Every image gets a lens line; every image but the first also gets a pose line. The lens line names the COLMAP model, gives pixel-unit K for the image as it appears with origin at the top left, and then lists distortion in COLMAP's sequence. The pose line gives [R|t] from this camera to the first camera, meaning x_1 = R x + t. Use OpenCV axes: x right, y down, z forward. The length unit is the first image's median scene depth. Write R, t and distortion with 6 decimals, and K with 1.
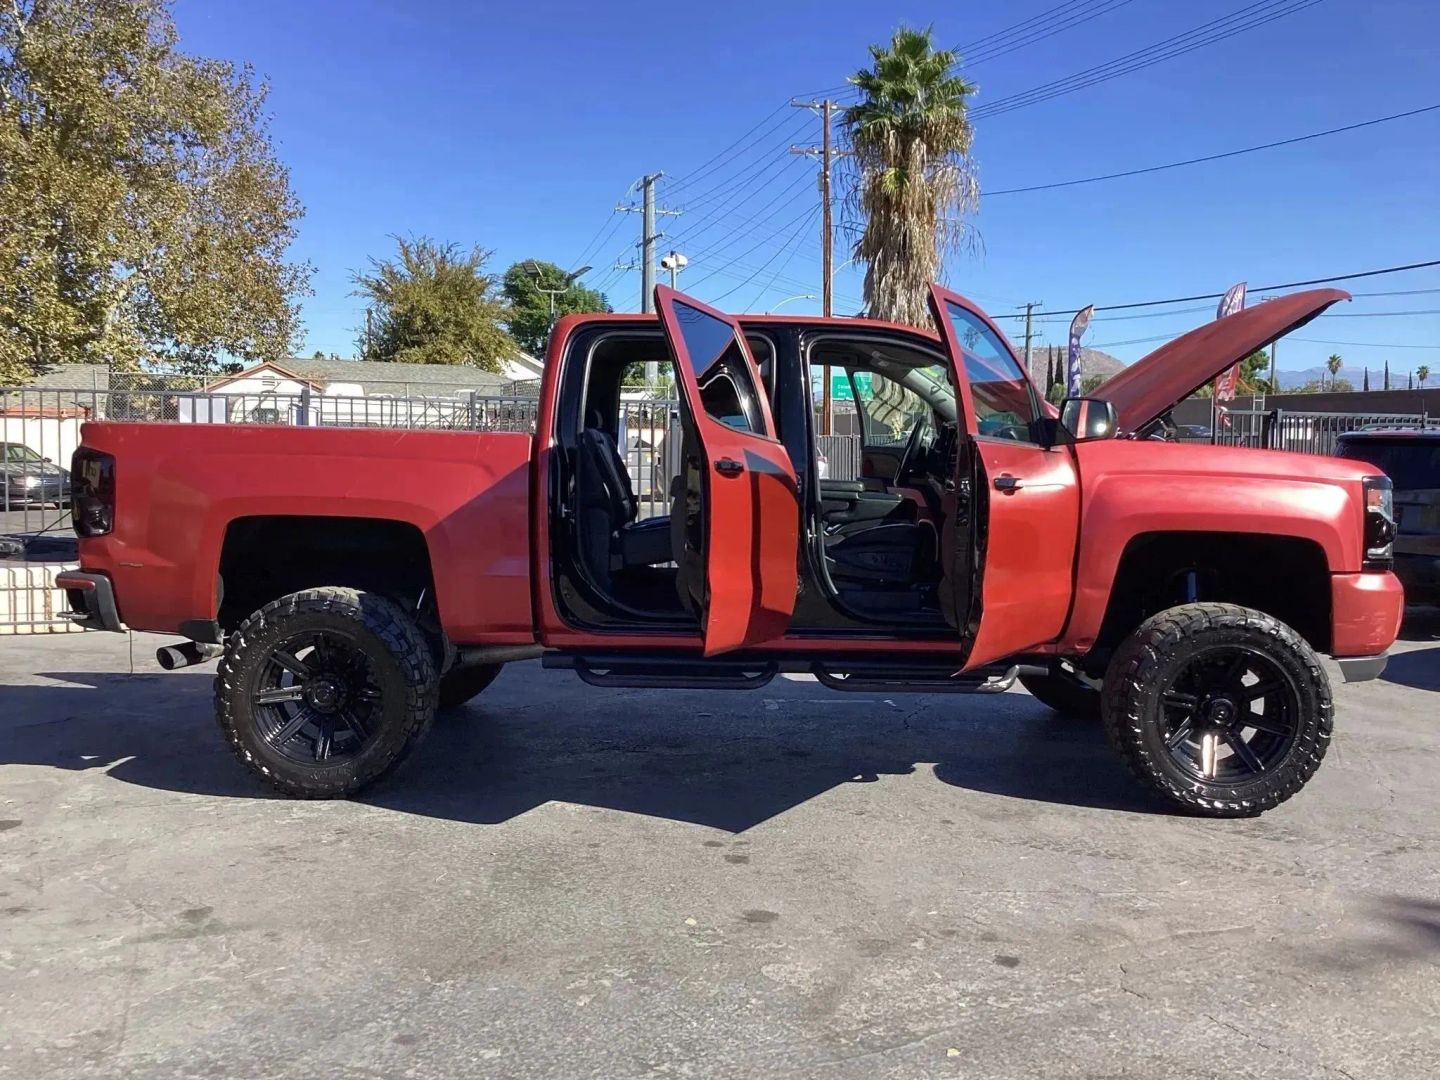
lens RADIAL K [[1339.3, 0, 717.2], [0, 1339.3, 540.2], [0, 0, 1]] dist [0.114486, -0.242822]
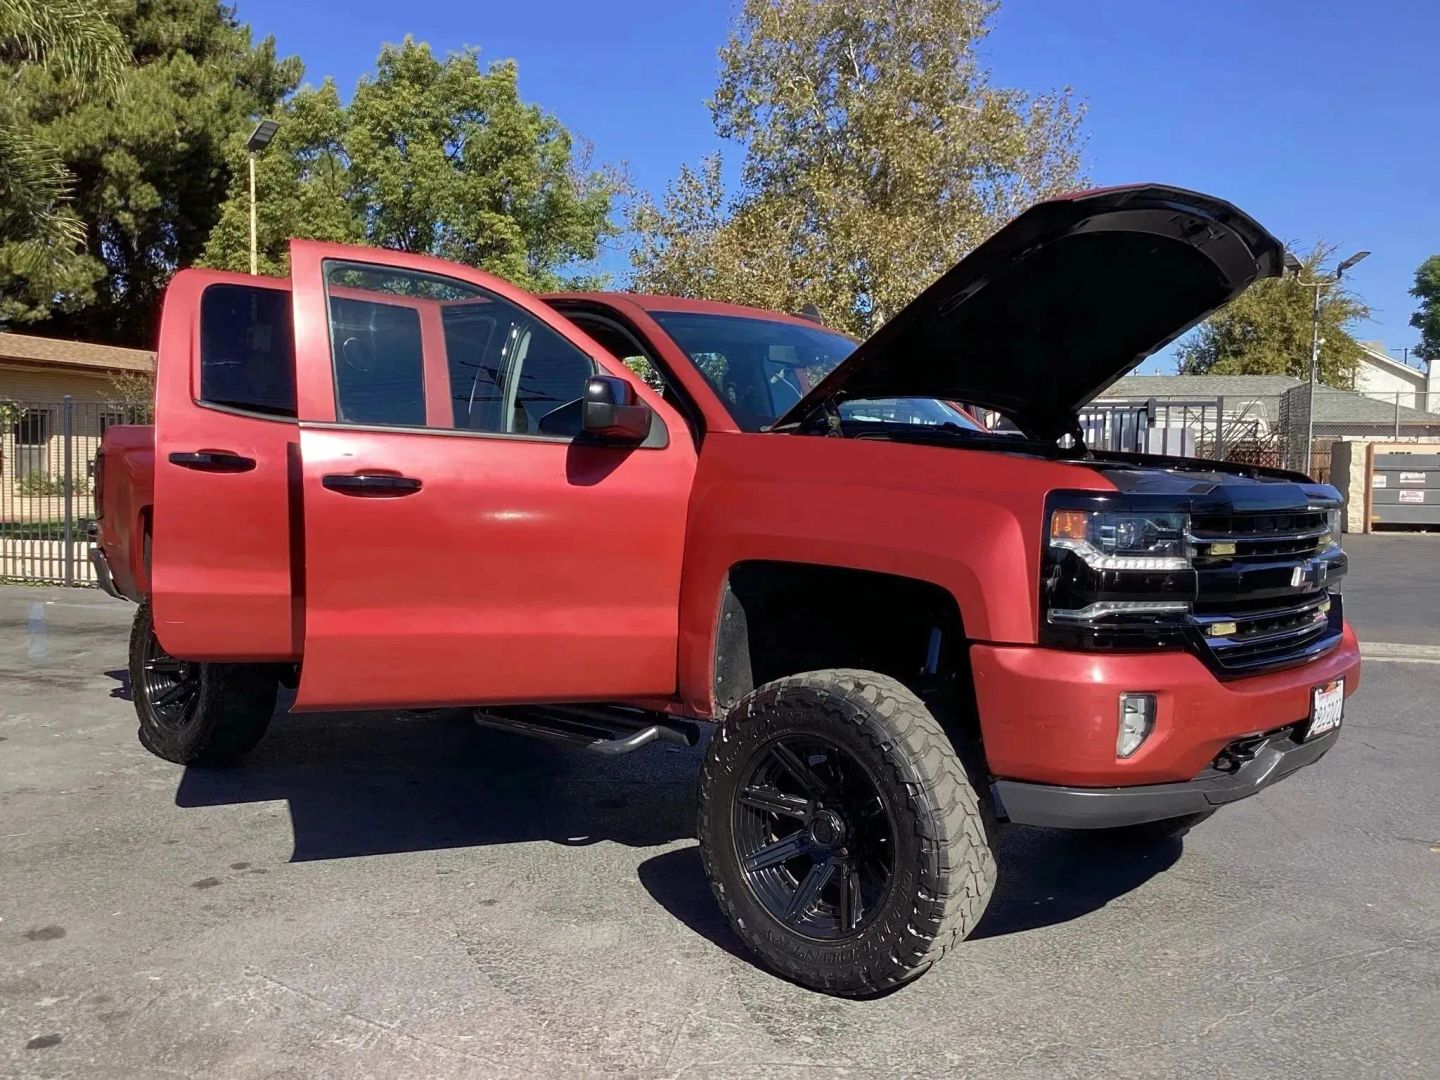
lens RADIAL K [[1327.2, 0, 720.0], [0, 1327.2, 540.0], [0, 0, 1]] dist [0.099520, -0.204026]
pose [[0.754100, 0.041744, -0.655431, 0.806033], [-0.051532, 0.998662, 0.004314, -0.019919], [0.654734, 0.030522, 0.755243, 0.481963]]
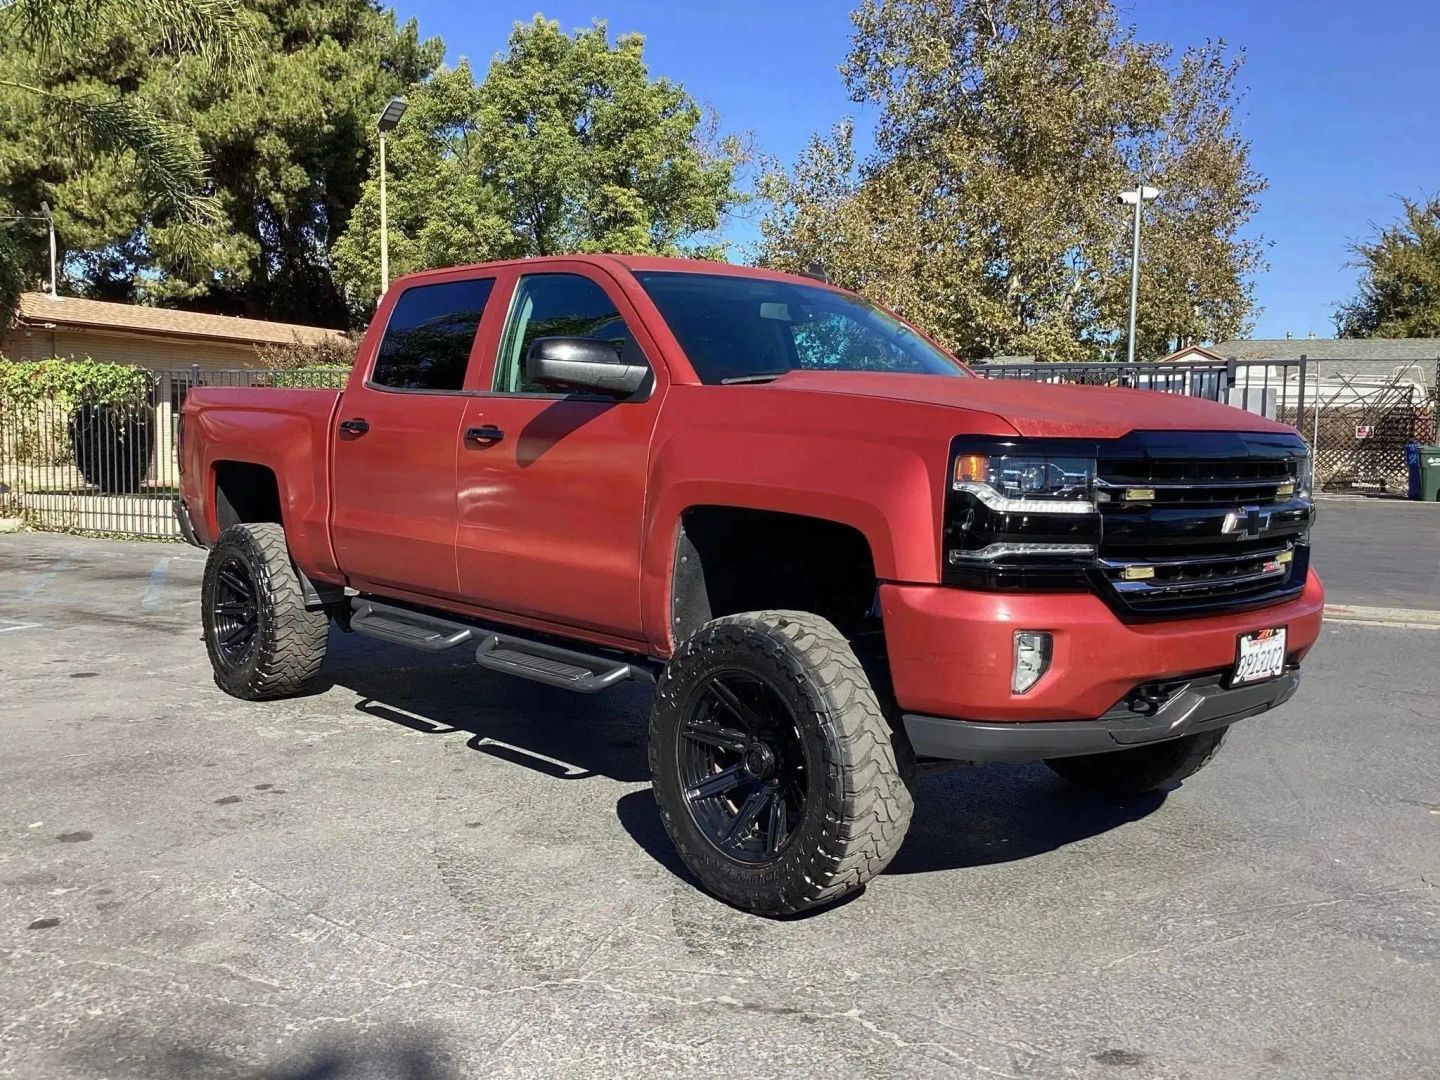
lens RADIAL K [[1332.0, 0, 710.7], [0, 1332.0, 516.1], [0, 0, 1]] dist [0.144929, -0.312819]
pose [[0.666730, 0.048472, -0.743721, 0.924294], [-0.057004, 0.998276, 0.013959, -0.011489], [0.743116, 0.033088, 0.668344, 0.532607]]
